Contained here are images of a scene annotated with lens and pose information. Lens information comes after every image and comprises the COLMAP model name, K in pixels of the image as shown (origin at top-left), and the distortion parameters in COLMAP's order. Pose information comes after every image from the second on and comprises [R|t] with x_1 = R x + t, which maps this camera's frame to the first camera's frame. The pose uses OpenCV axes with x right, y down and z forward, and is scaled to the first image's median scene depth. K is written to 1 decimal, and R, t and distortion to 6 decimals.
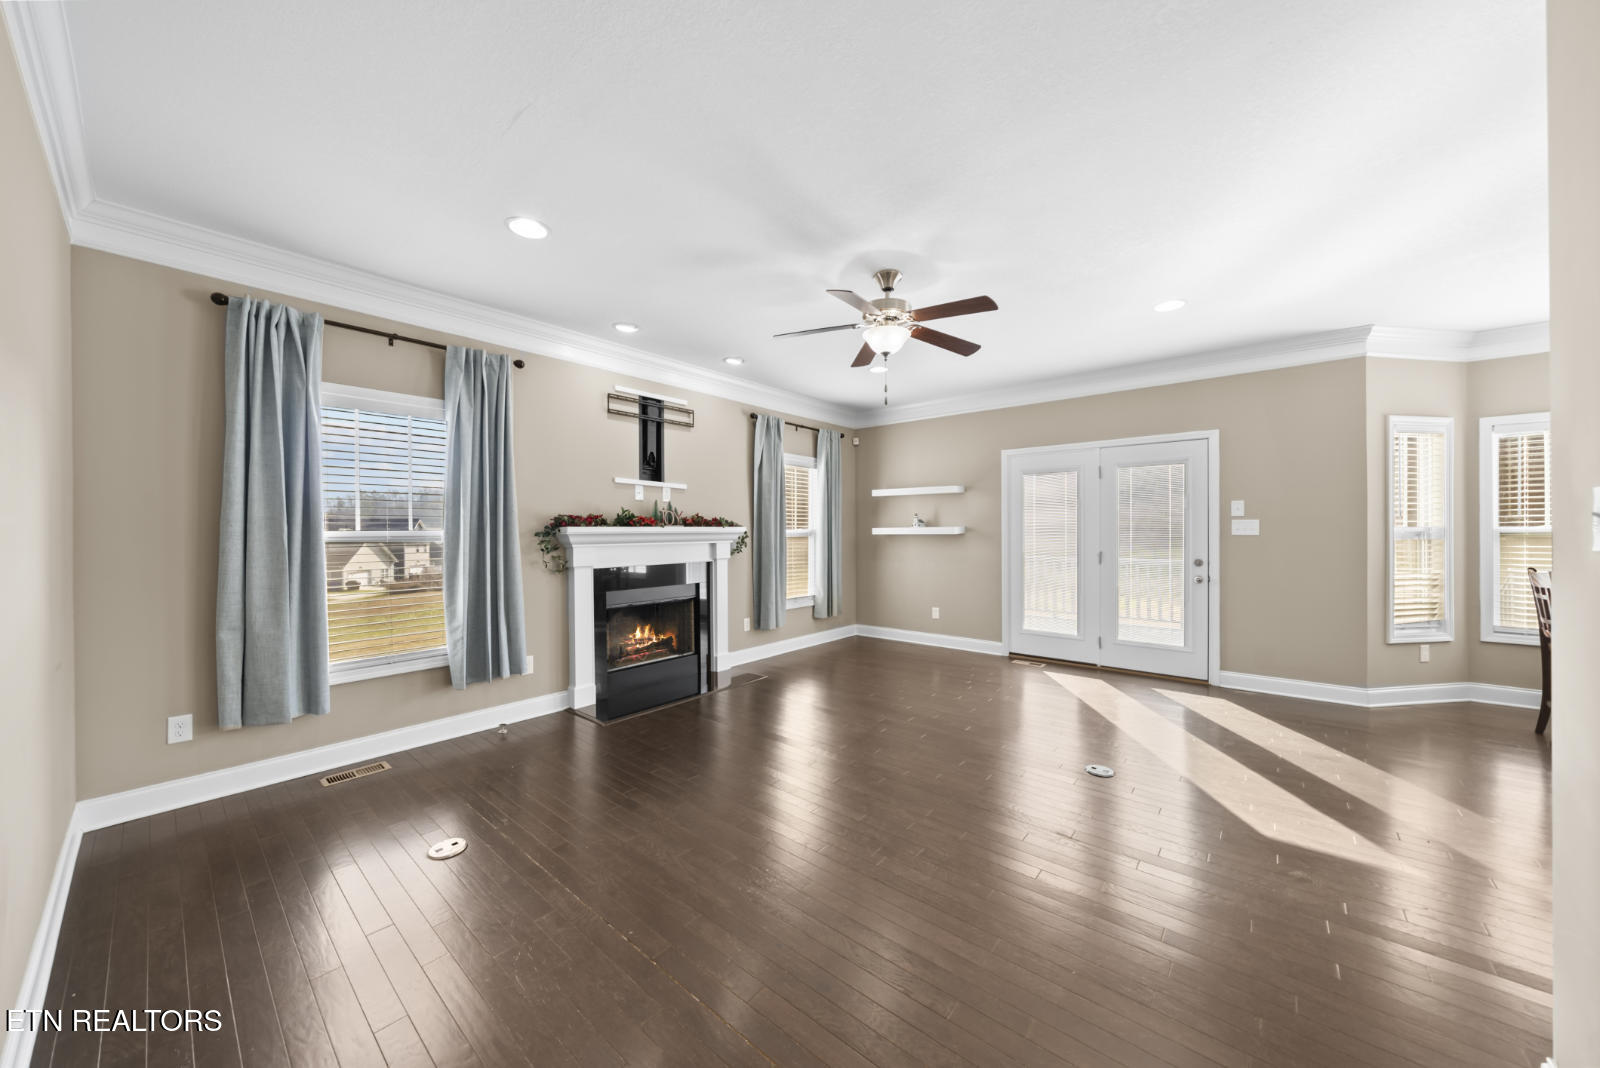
lens RADIAL K [[550.6, 0, 795.1], [0, 550.6, 529.8], [0, 0, 1]] dist [-0.005476, 0.000214]
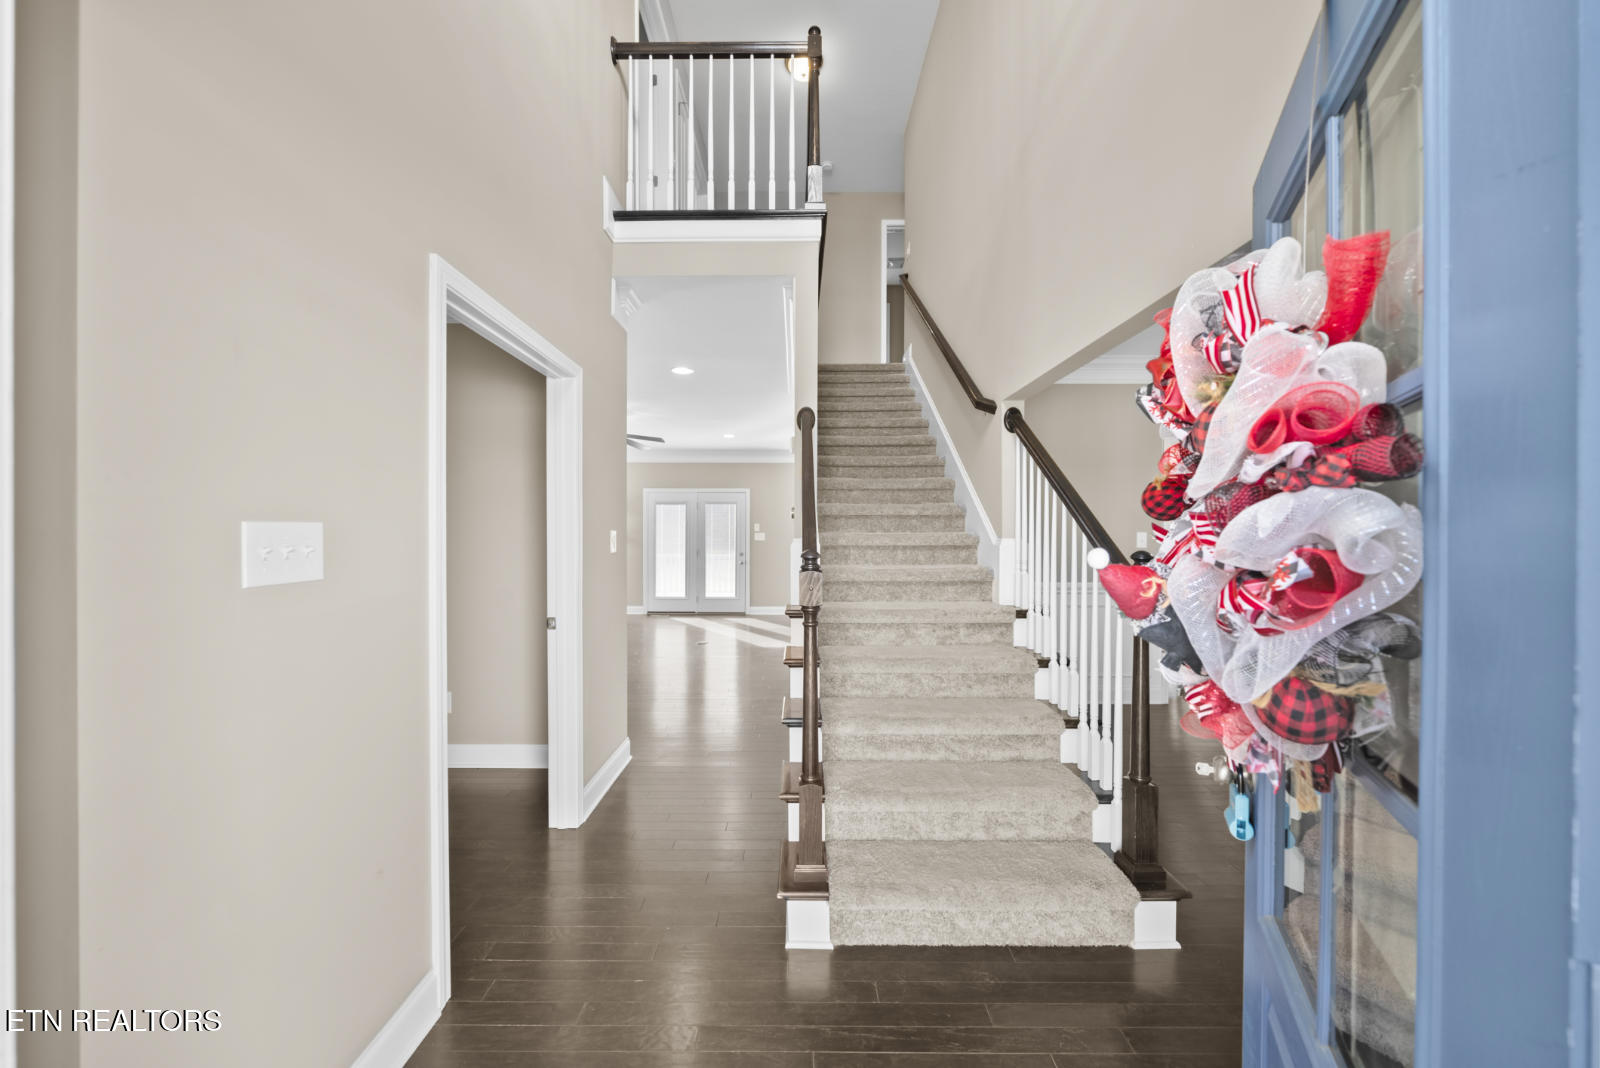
lens RADIAL K [[550.6, 0, 805.0], [0, 550.6, 533.1], [0, 0, 1]] dist [-0.005476, 0.000214]
pose [[0.746958, 0.004303, 0.664858, -0.430793], [-0.004582, 0.999989, -0.001325, -0.014696], [-0.664856, -0.002056, 0.746969, -0.659093]]
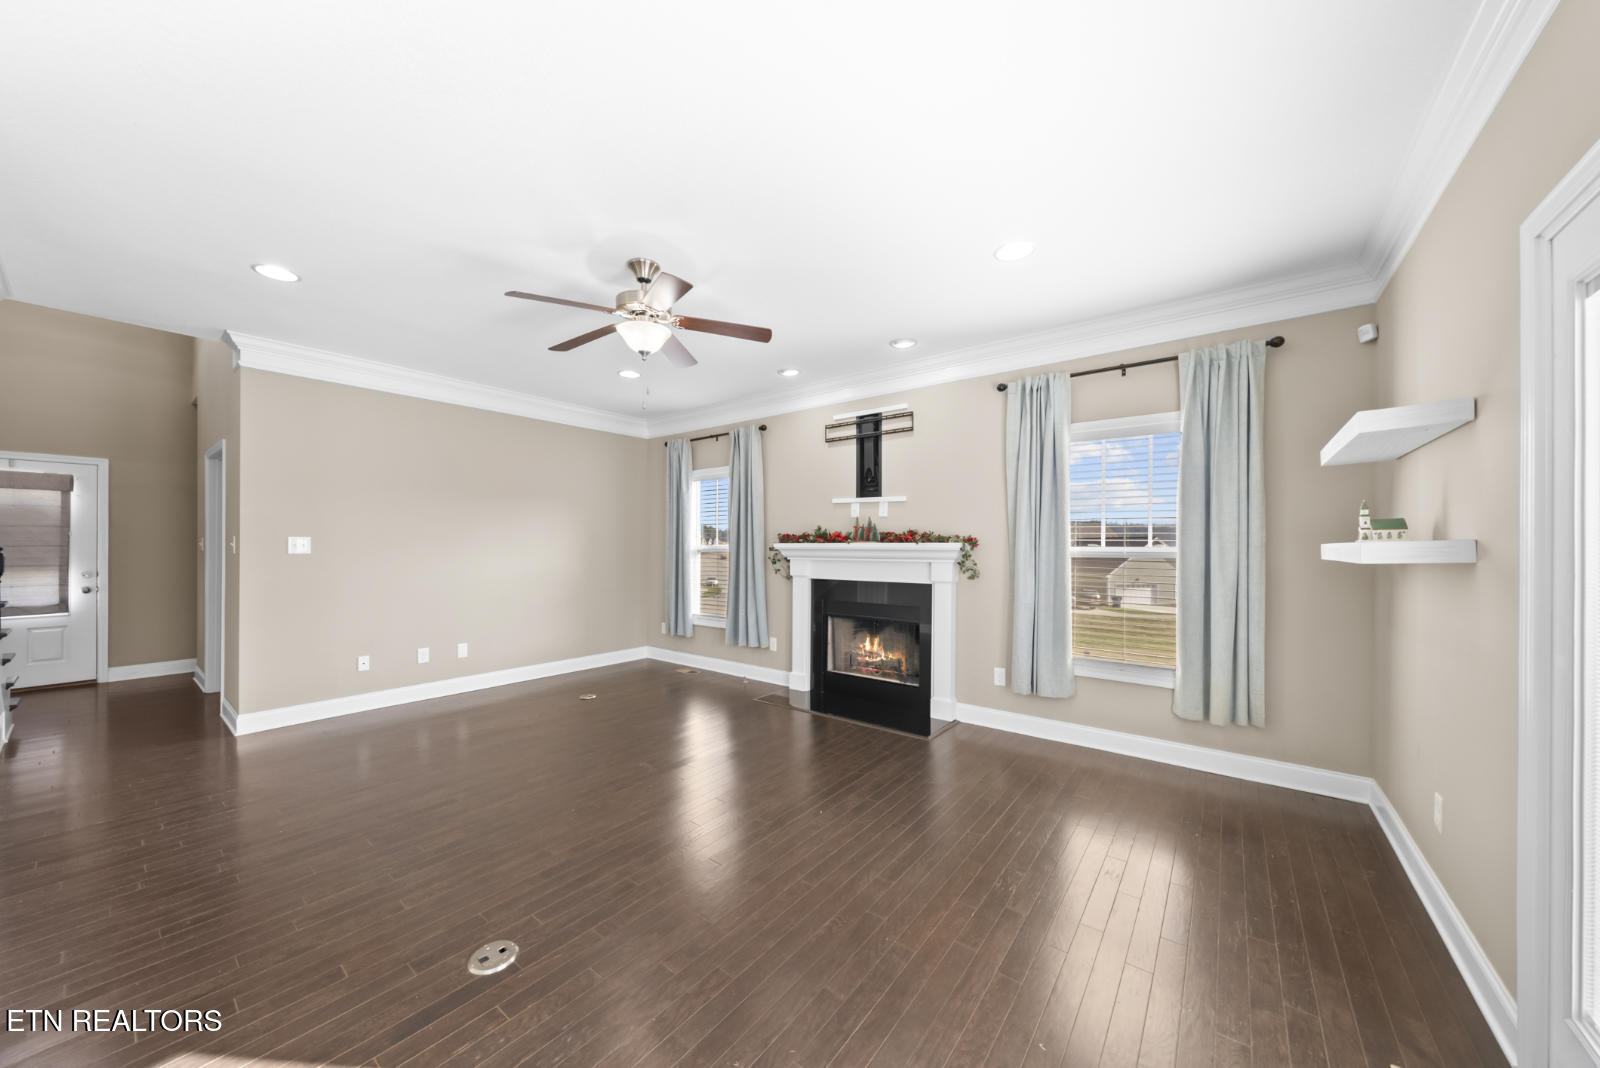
lens RADIAL K [[550.6, 0, 797.9], [0, 550.6, 542.1], [0, 0, 1]] dist [-0.005476, 0.000214]
pose [[0.050968, -0.004360, -0.998691, 0.739755], [-0.003051, 0.999985, -0.004521, -0.002249], [0.998696, 0.003277, 0.050954, 0.829294]]
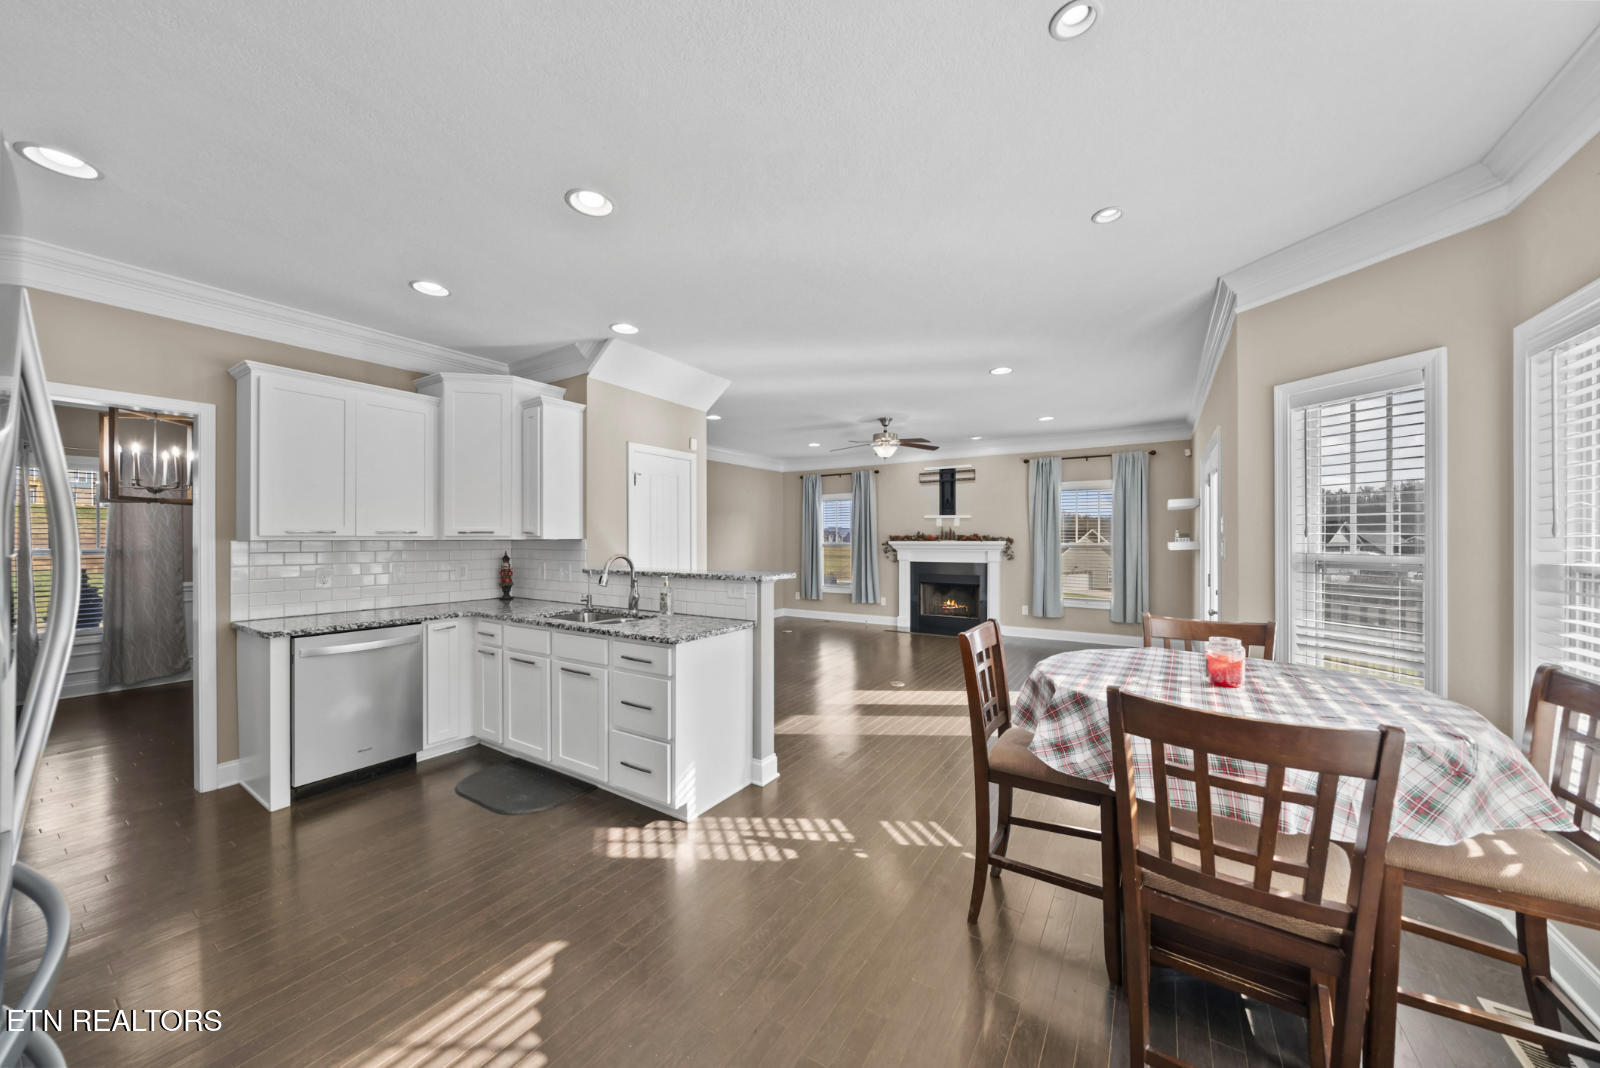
lens RADIAL K [[550.6, 0, 800.8], [0, 550.6, 533.7], [0, 0, 1]] dist [-0.005476, 0.000214]
pose [[0.141435, -0.003764, -0.989940, 1.449612], [0.001369, 0.999993, -0.003607, -0.023308], [0.989947, -0.000845, 0.141439, 0.281147]]
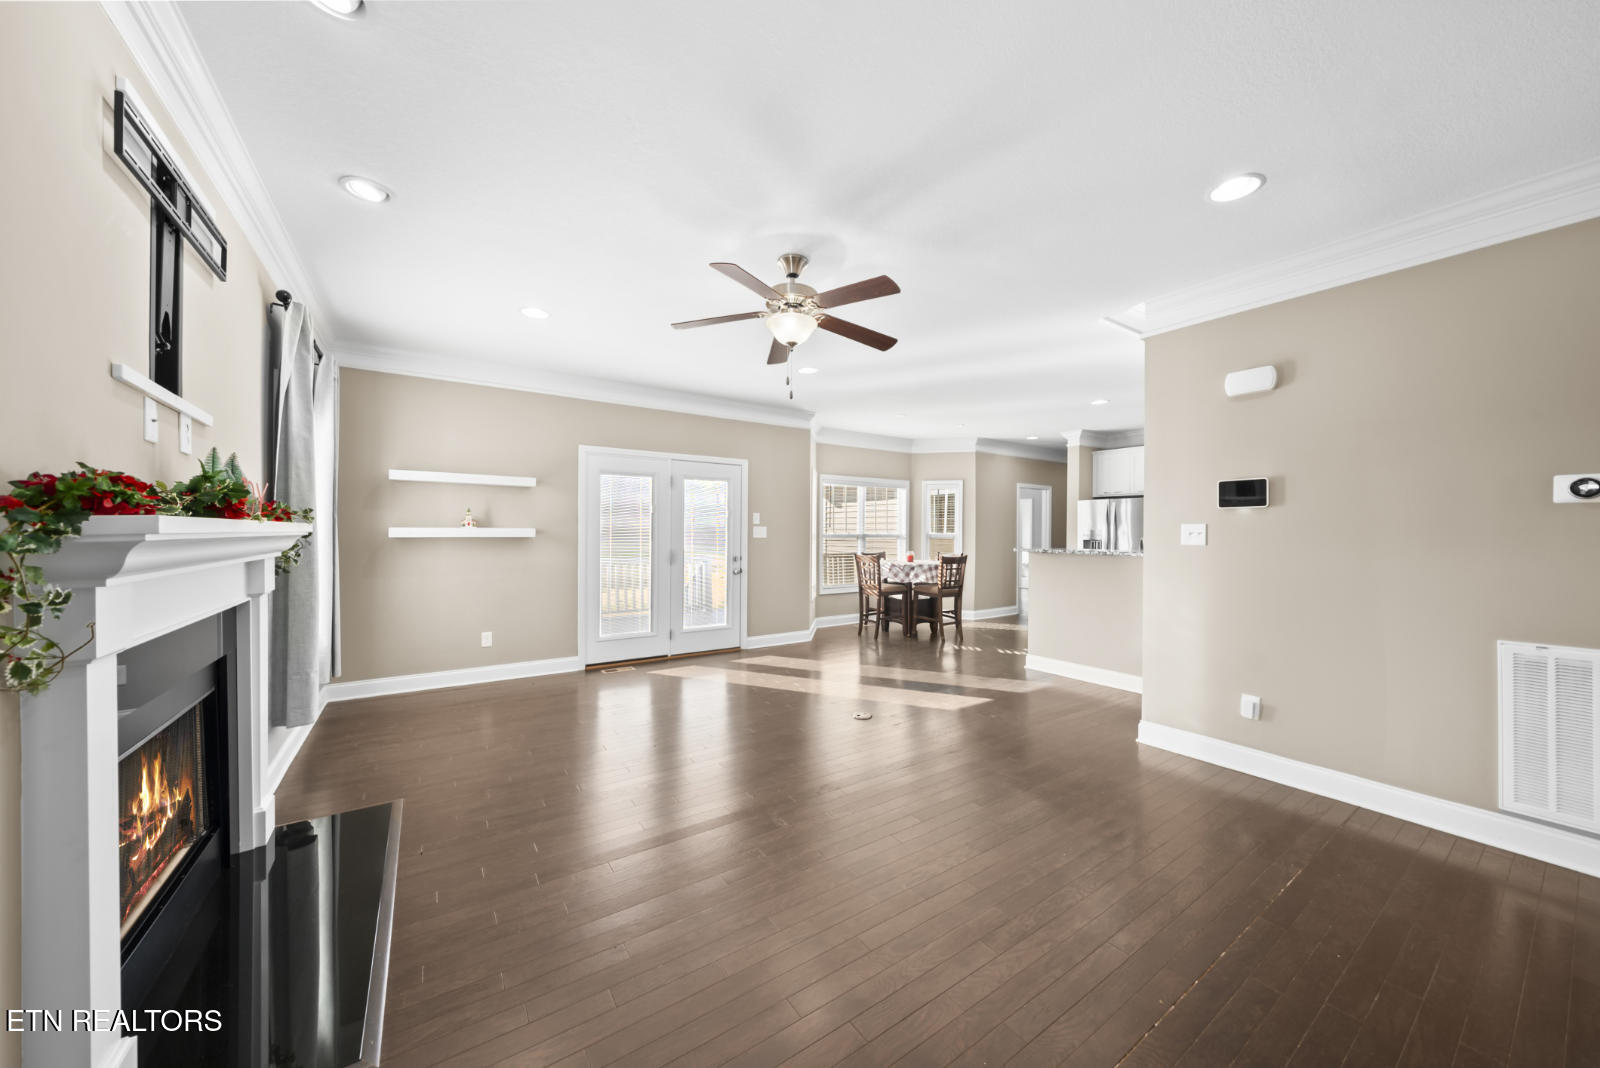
lens RADIAL K [[550.6, 0, 793.3], [0, 550.6, 531.1], [0, 0, 1]] dist [-0.005476, 0.000214]
pose [[0.268794, 0.009077, 0.963155, -0.499704], [-0.008409, 0.999940, -0.007077, 0.002052], [-0.963161, -0.006197, 0.268854, 0.512053]]
